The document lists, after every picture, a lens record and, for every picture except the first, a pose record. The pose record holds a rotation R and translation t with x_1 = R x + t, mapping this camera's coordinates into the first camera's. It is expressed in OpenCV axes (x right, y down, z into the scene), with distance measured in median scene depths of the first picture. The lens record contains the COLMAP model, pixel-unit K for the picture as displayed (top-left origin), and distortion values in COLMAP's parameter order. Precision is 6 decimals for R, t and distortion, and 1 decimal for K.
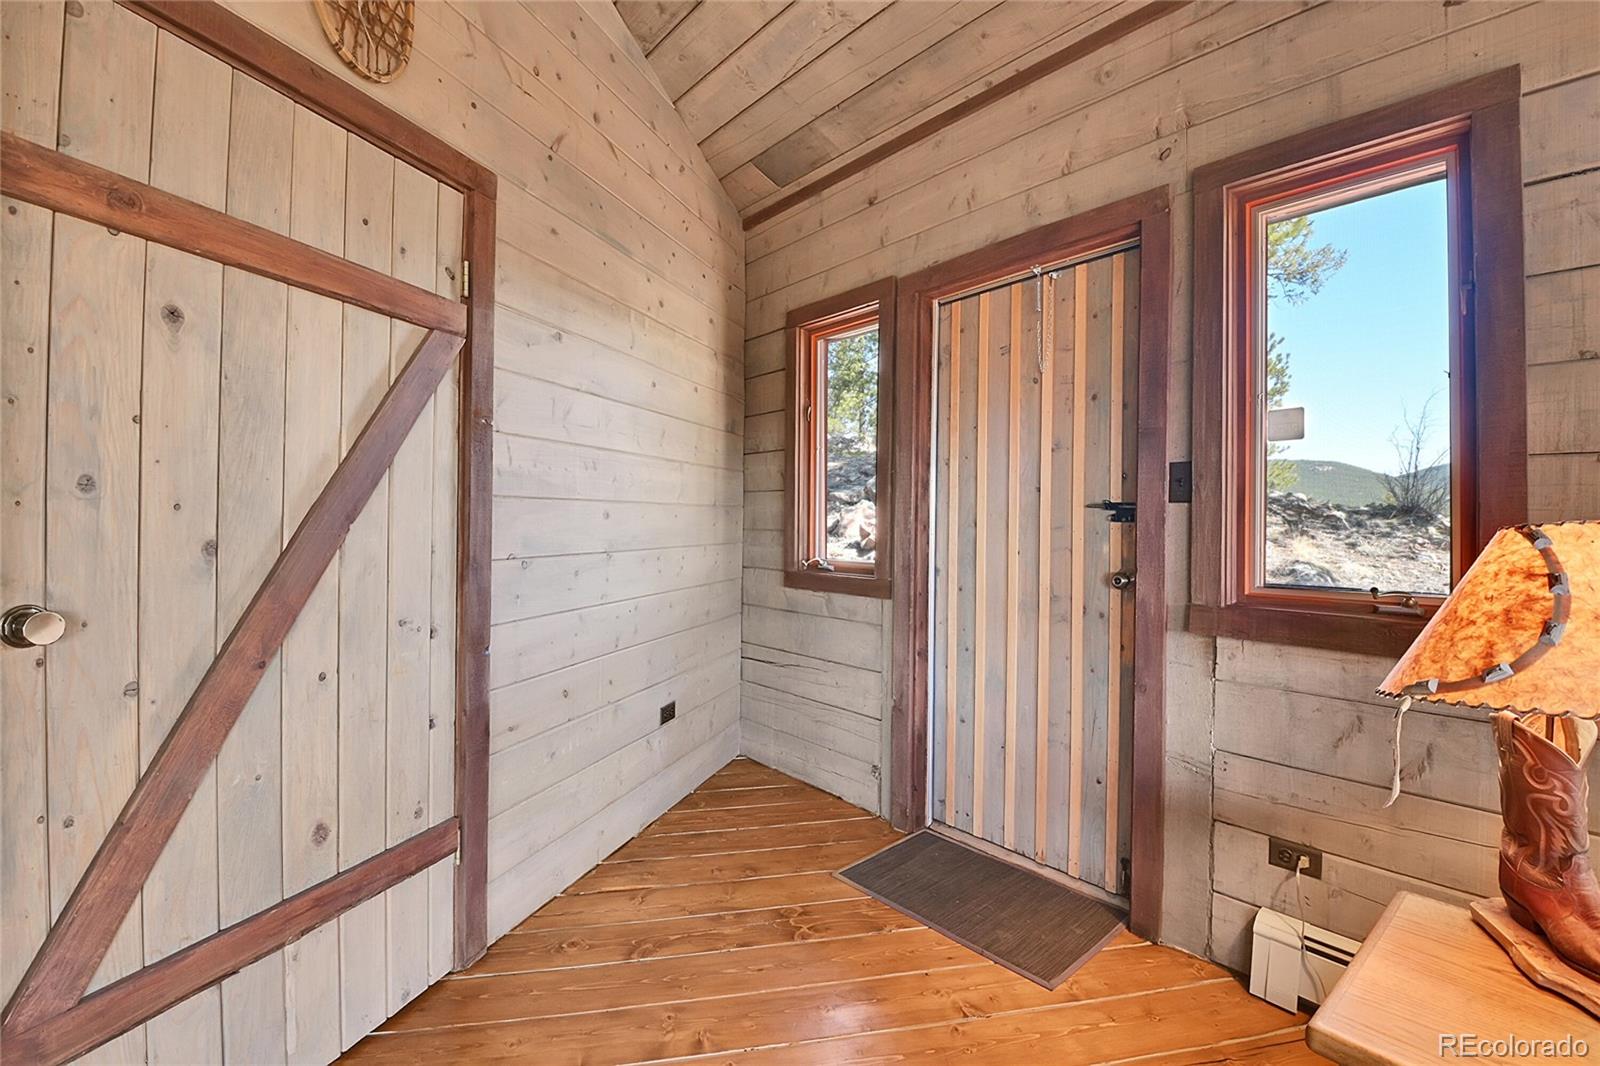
lens RADIAL K [[710.8, 0, 798.0], [0, 710.8, 523.7], [0, 0, 1]] dist [-0.032805, -0.000502]
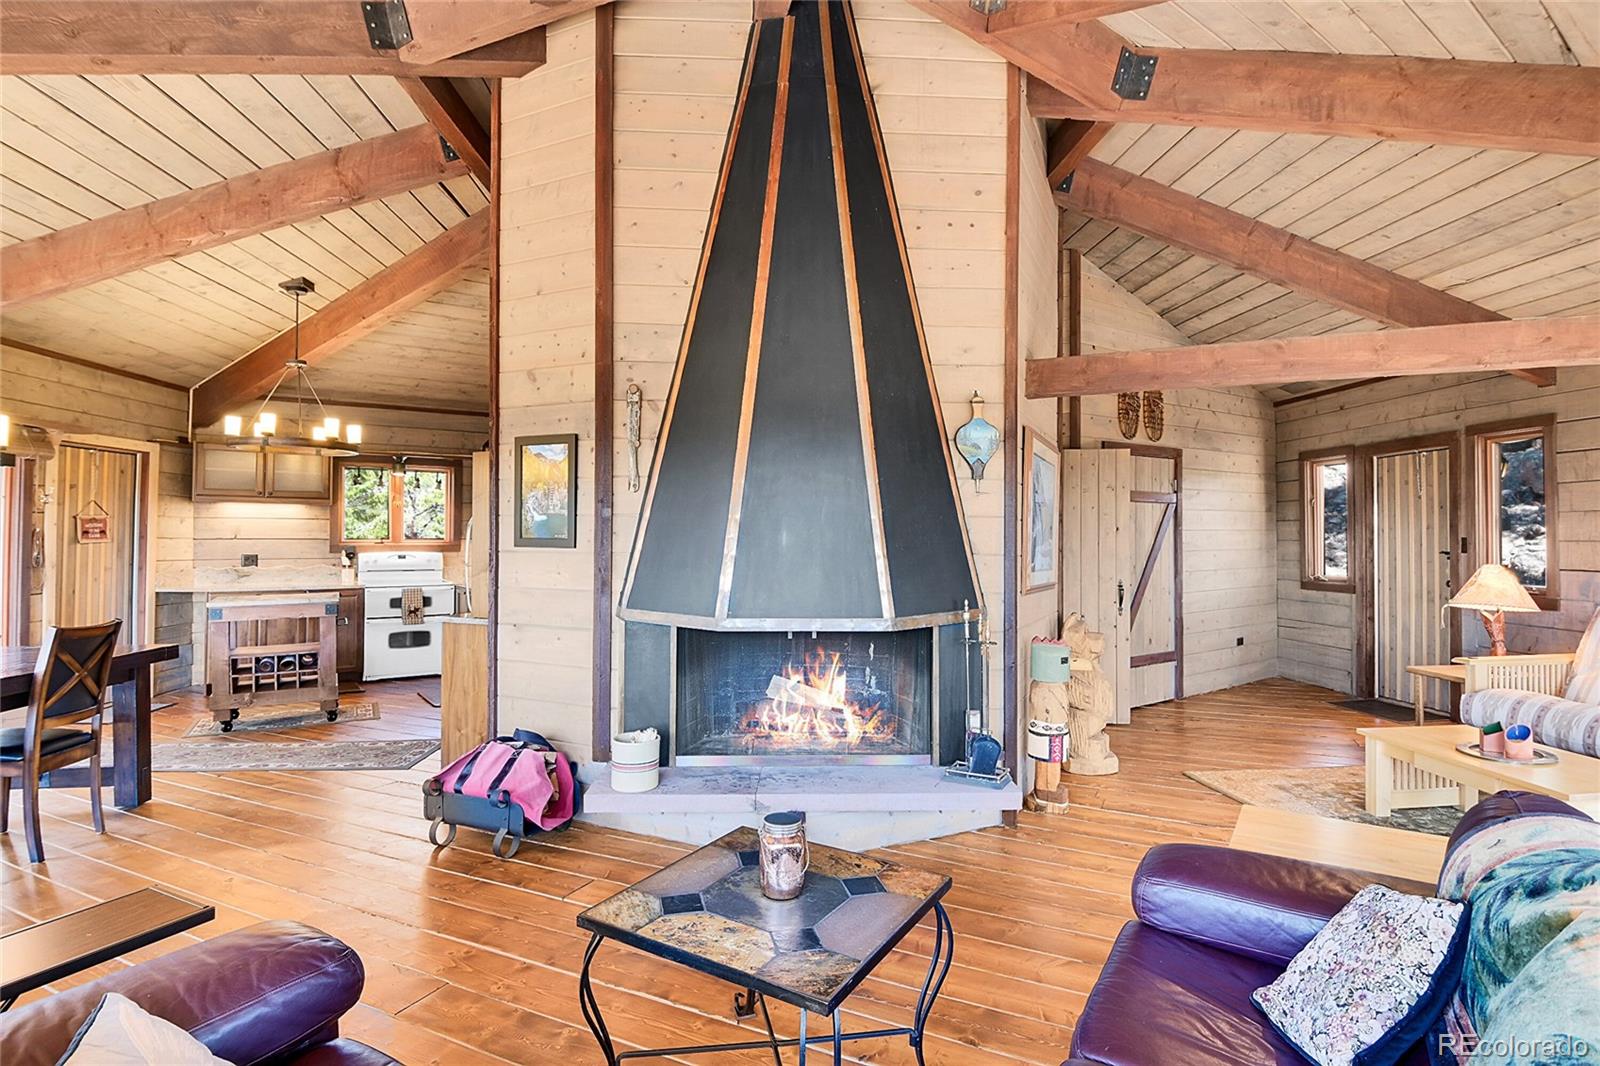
lens RADIAL K [[832.8, 0, 798.7], [0, 832.8, 523.0], [0, 0, 1]] dist [-0.002995, -0.002019]
pose [[0.818329, -0.020649, -0.574379, 0.205961], [0.007054, 0.999640, -0.025888, -0.055919], [0.574707, 0.017133, 0.818180, -2.083369]]
